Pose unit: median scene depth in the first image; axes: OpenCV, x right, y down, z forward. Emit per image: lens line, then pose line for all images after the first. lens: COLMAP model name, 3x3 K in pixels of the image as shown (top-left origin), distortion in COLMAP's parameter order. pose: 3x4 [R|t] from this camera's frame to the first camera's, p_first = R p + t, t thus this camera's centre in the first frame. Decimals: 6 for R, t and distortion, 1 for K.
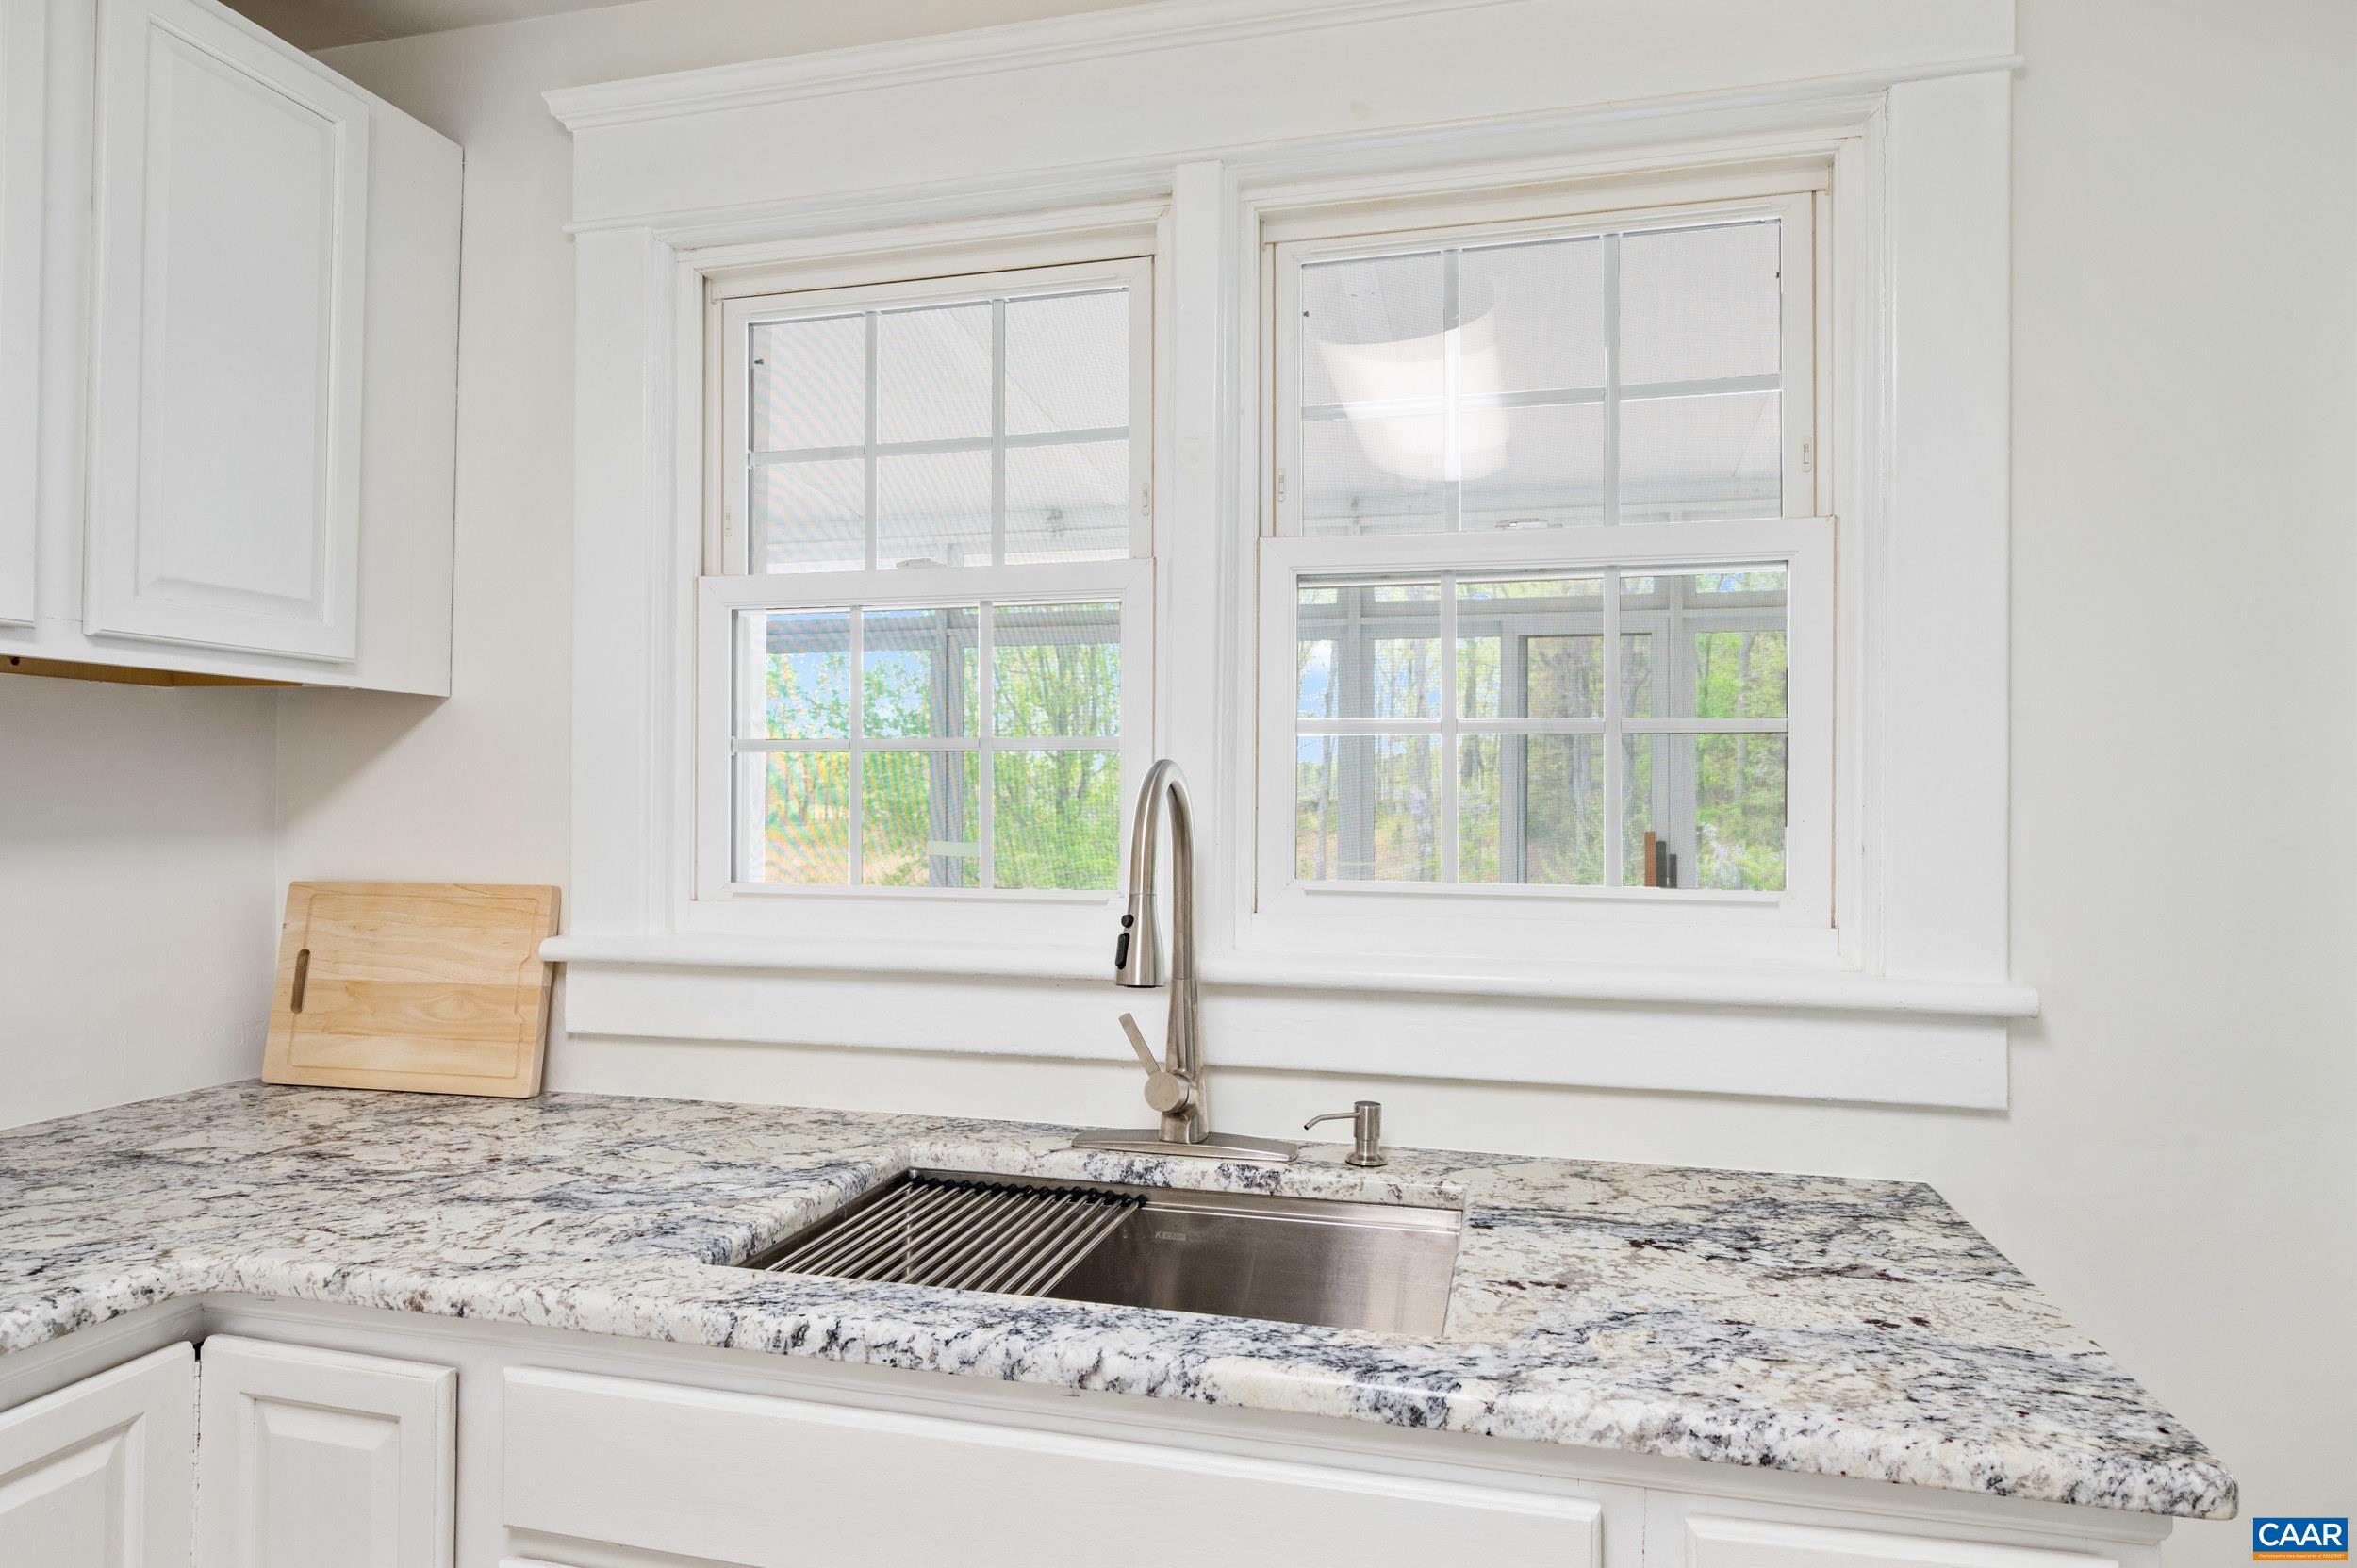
lens RADIAL K [[1365.8, 0, 1183.4], [0, 1365.8, 787.9], [0, 0, 1]] dist [0.002912, -0.000875]
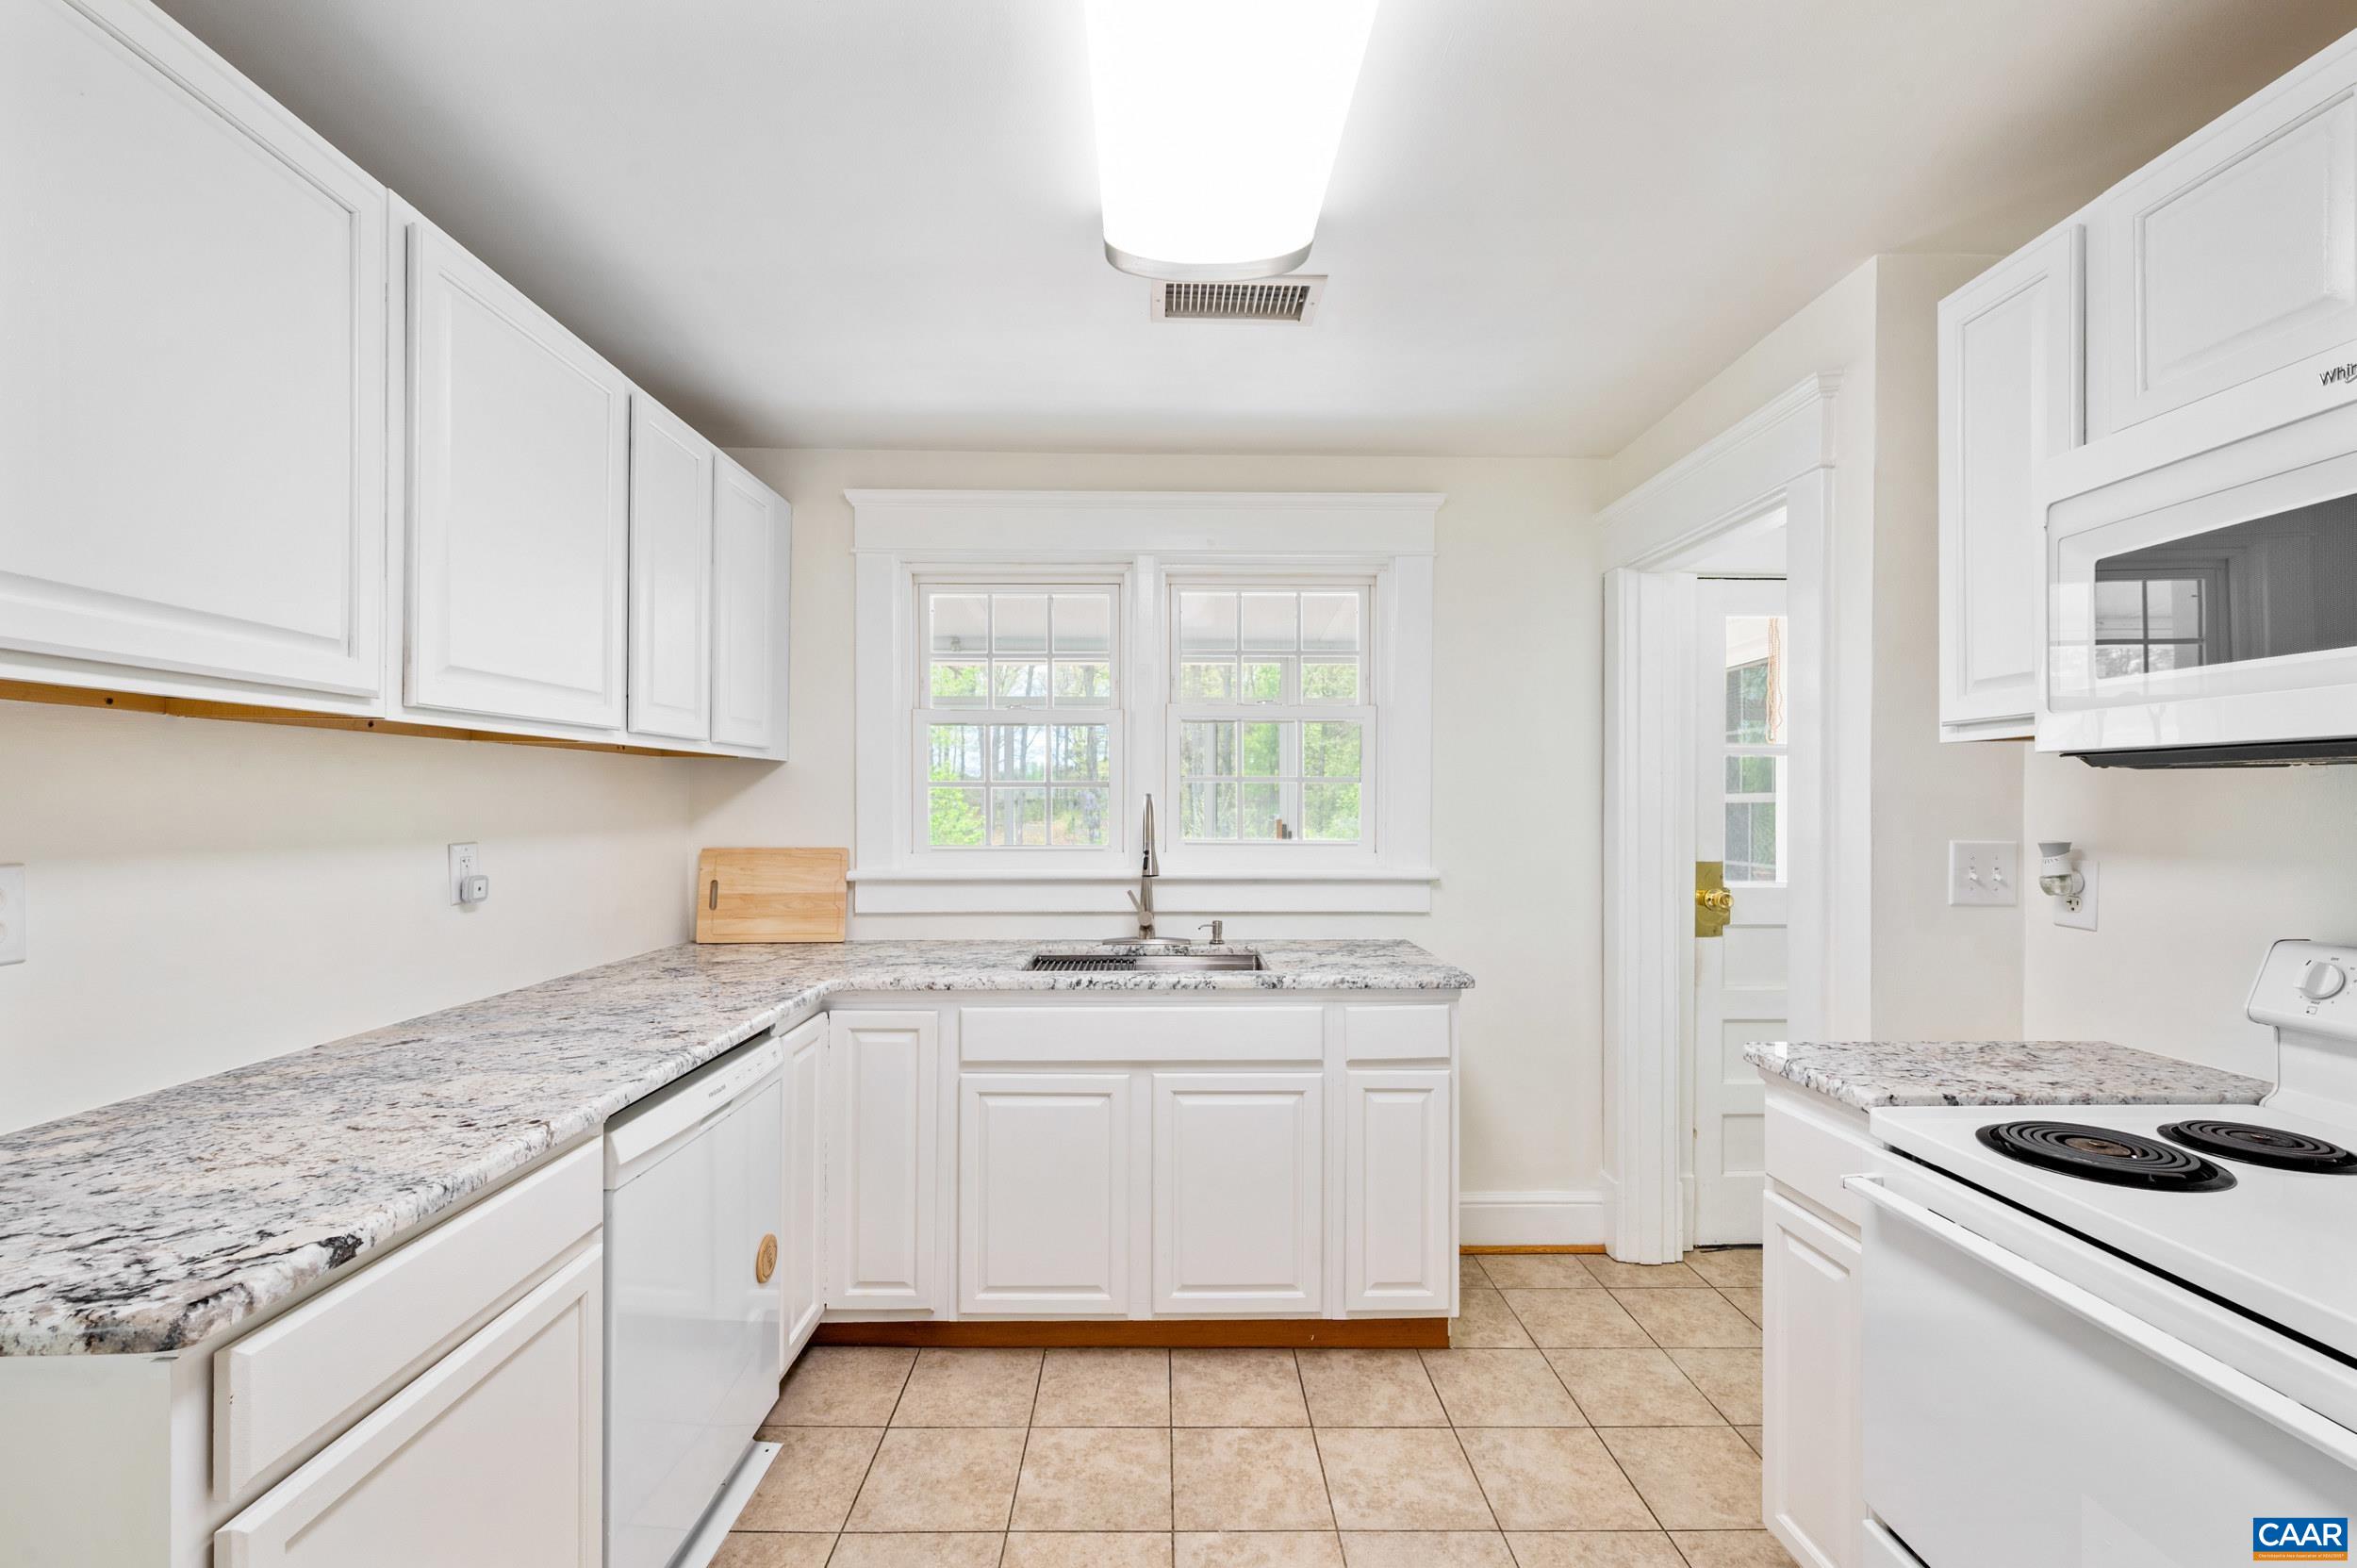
lens RADIAL K [[992.3, 0, 1184.0], [0, 992.3, 816.7], [0, 0, 1]] dist [-0.000691, 0.000935]
pose [[0.961148, -0.007931, 0.275918, -0.500771], [0.000559, 0.999641, 0.026785, -0.027624], [-0.276032, -0.025590, 0.960808, -0.914306]]
